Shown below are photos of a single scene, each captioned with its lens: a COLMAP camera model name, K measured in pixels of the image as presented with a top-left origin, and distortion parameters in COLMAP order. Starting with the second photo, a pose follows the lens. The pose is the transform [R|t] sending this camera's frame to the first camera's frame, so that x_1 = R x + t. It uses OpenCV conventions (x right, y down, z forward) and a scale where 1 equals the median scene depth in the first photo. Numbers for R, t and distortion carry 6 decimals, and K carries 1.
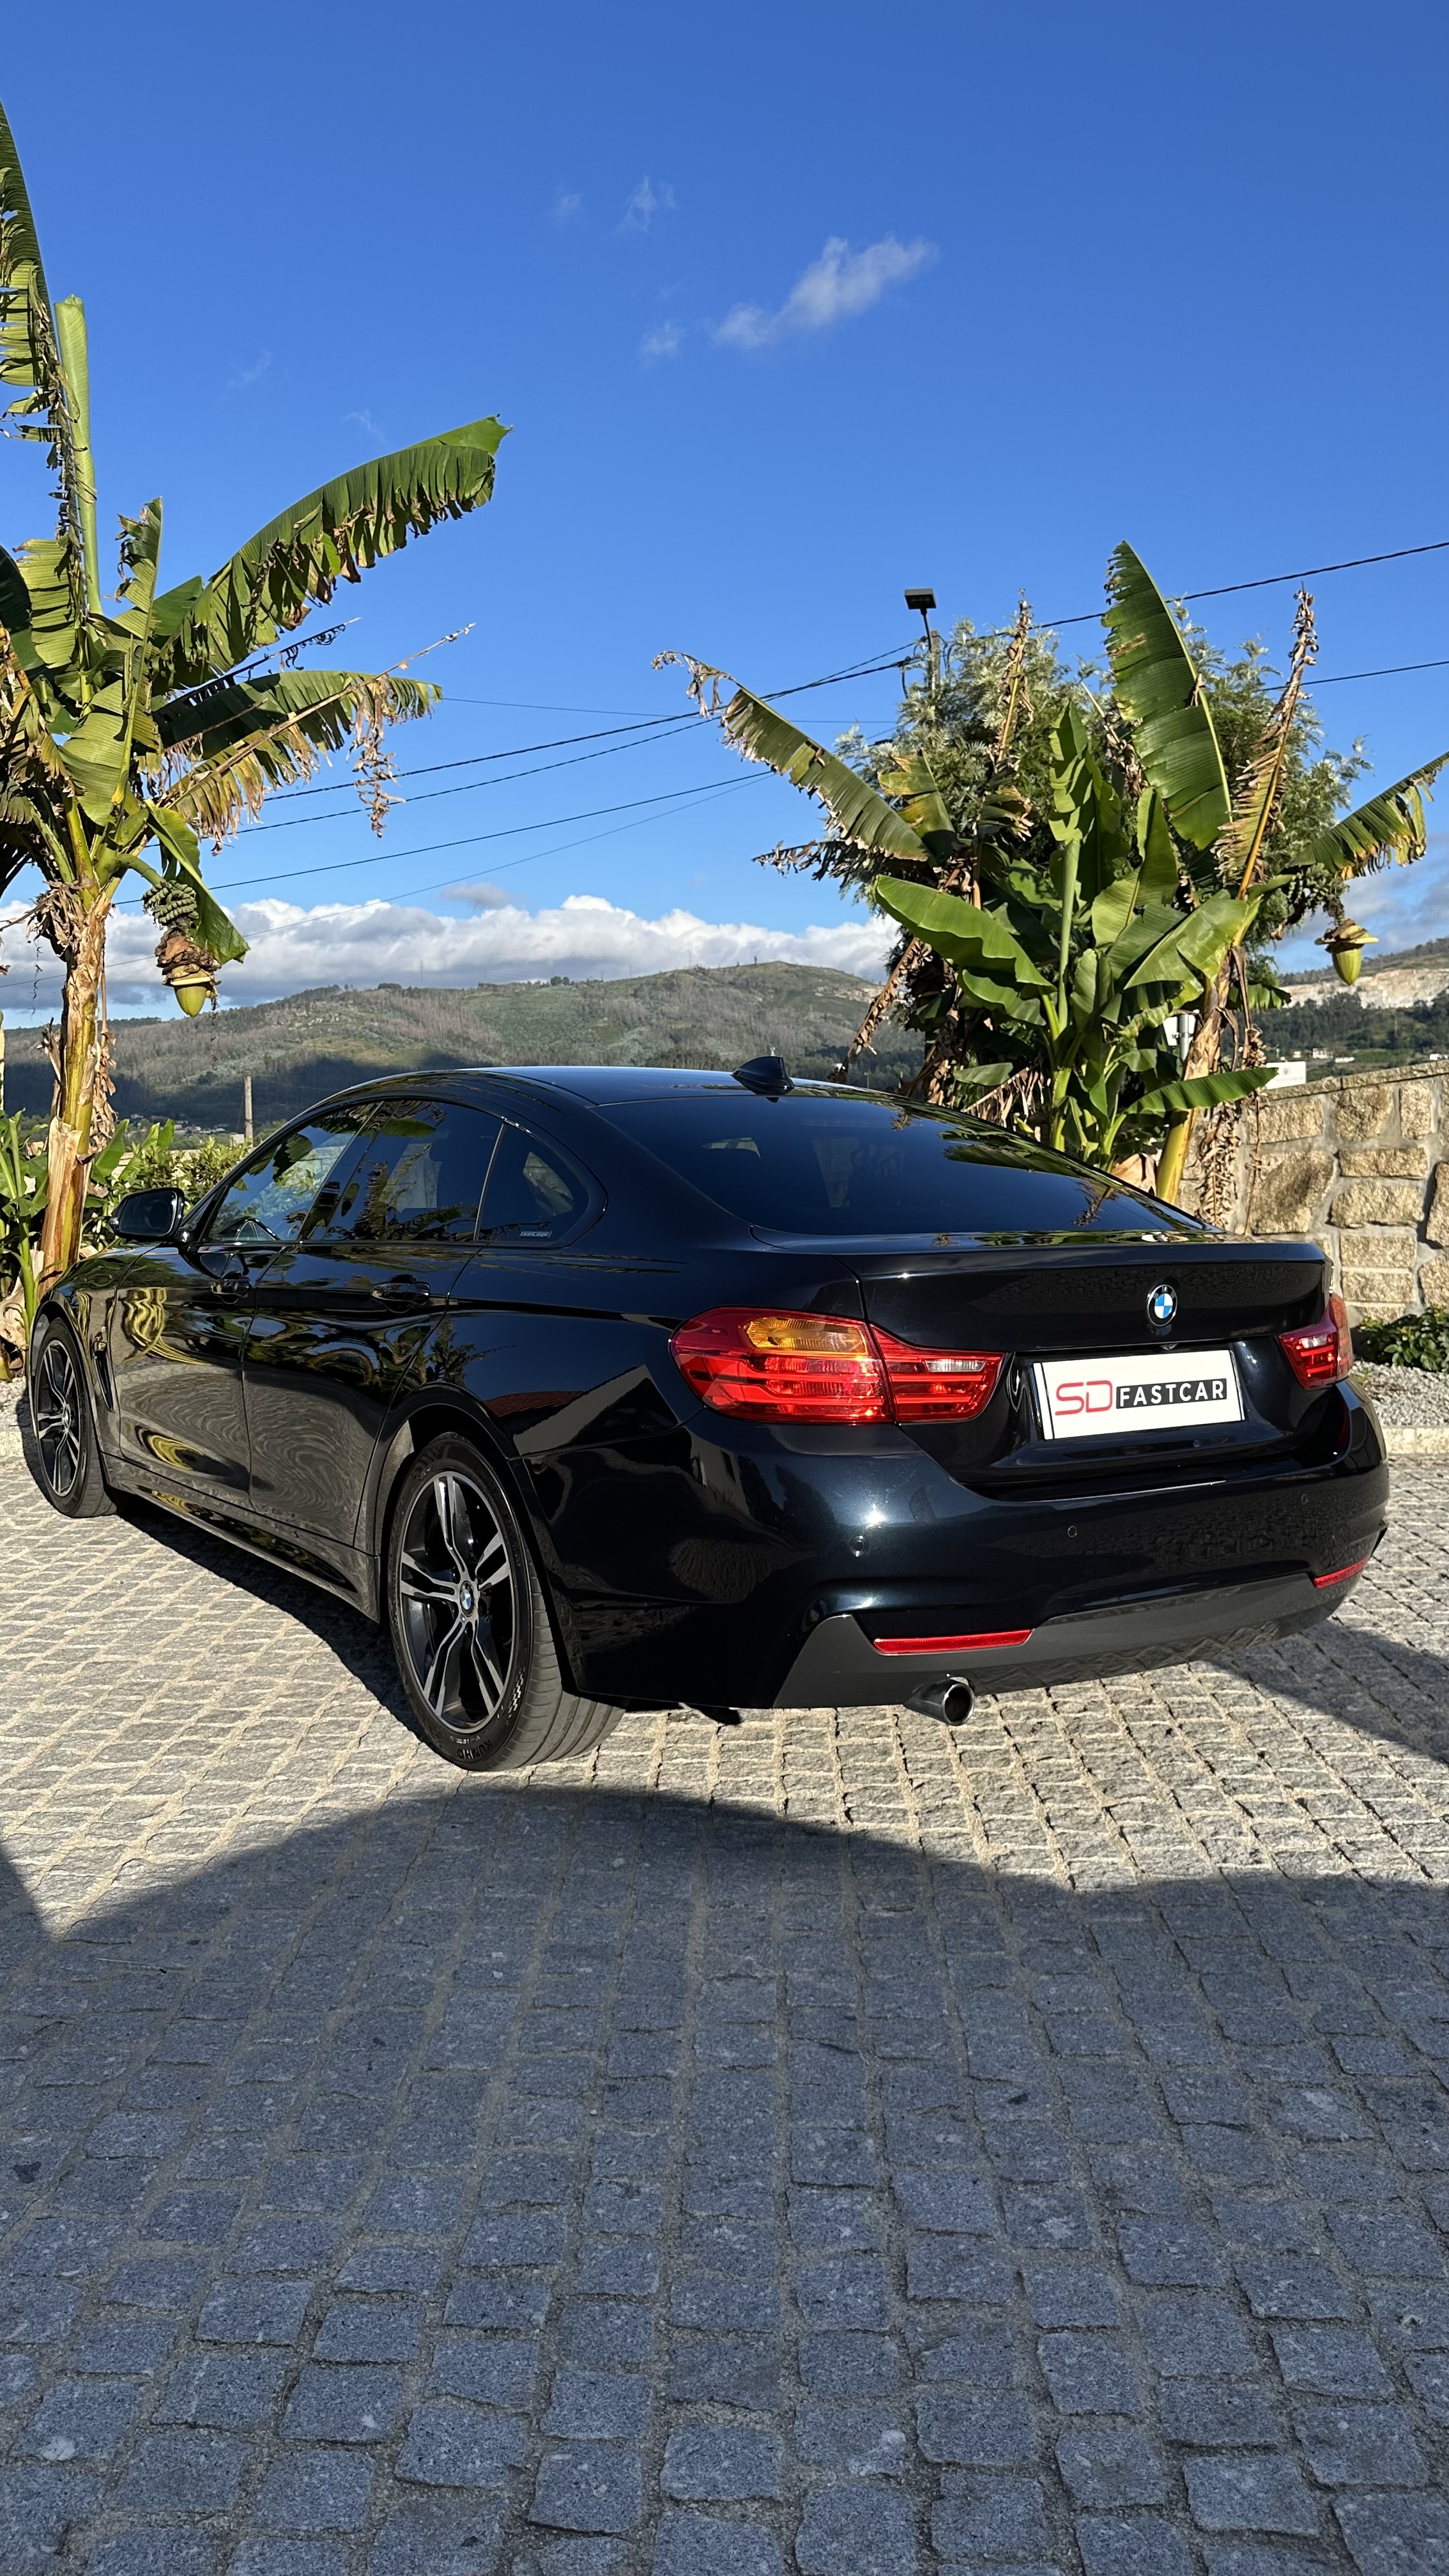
lens RADIAL K [[1810.9, 0, 712.3], [0, 1810.9, 1303.1], [0, 0, 1]] dist [0.171439, -0.325252]
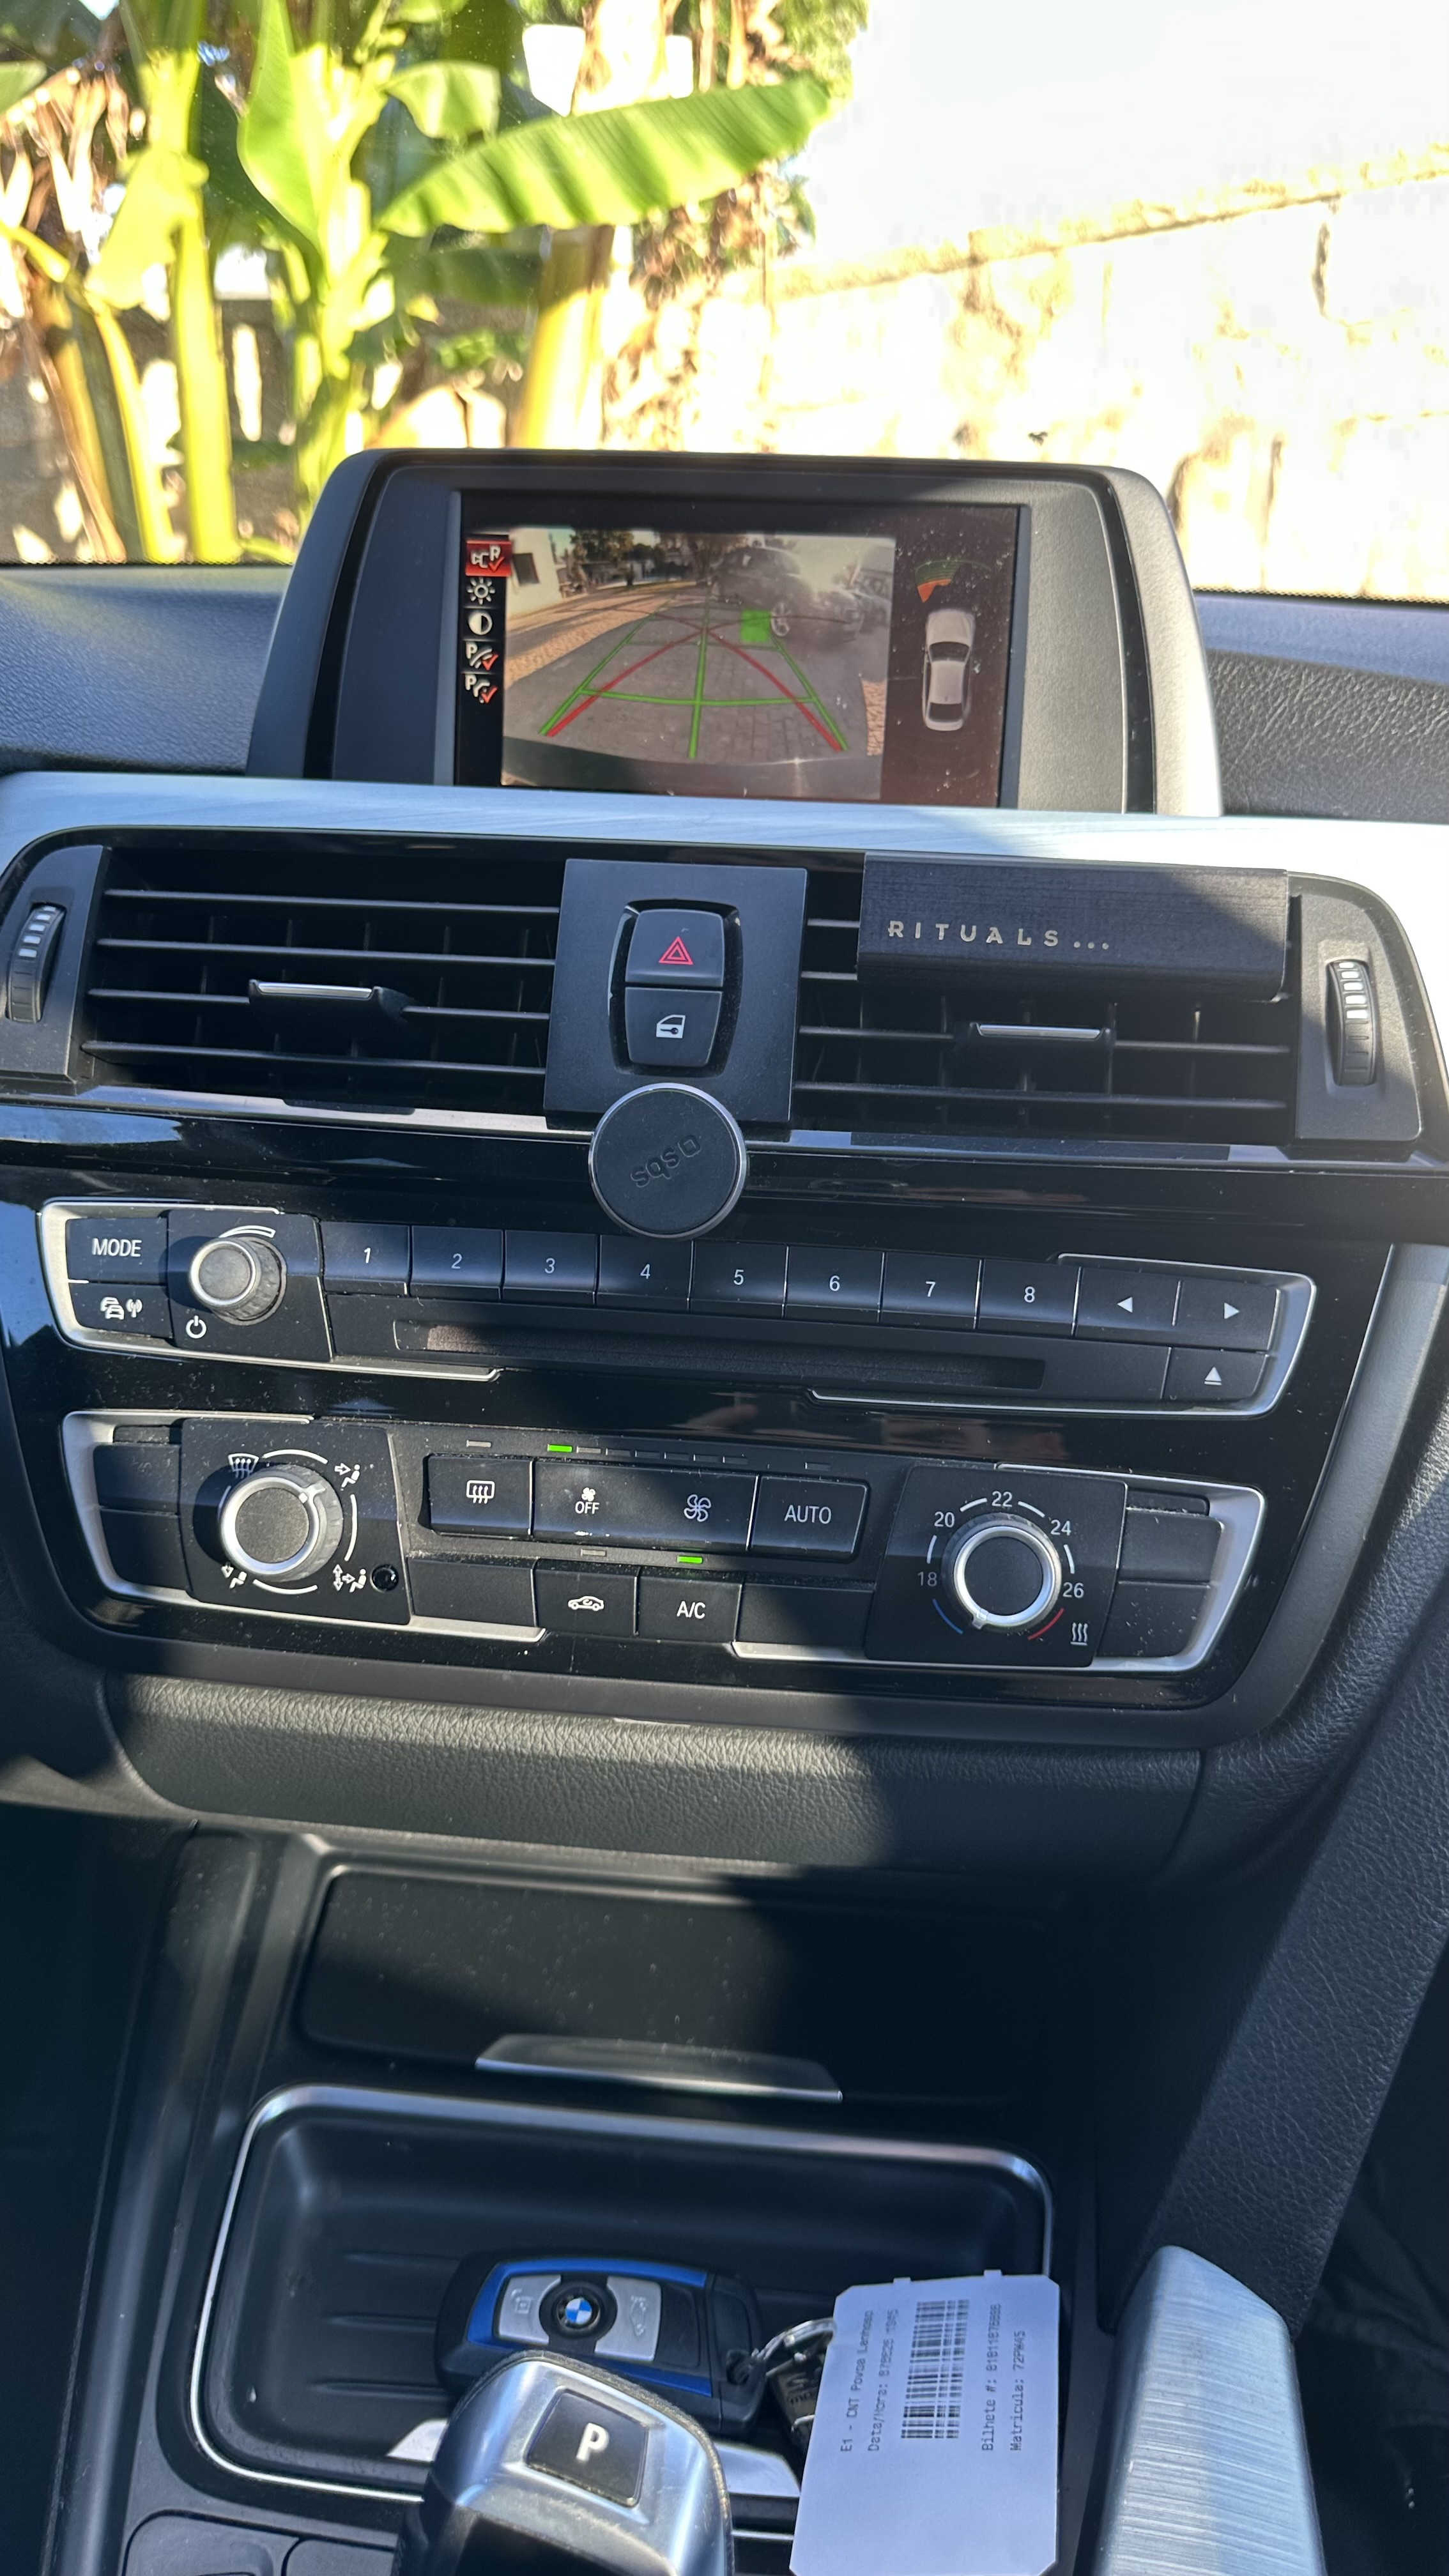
lens RADIAL K [[1876.2, 0, 735.1], [0, 1876.2, 1292.7], [0, 0, 1]] dist [0.041982, -0.059821]
pose [[0.966278, -0.081436, 0.244283, 0.193865], [0.005635, 0.955134, 0.296119, -0.025810], [-0.257438, -0.284757, 0.923385, 0.640290]]
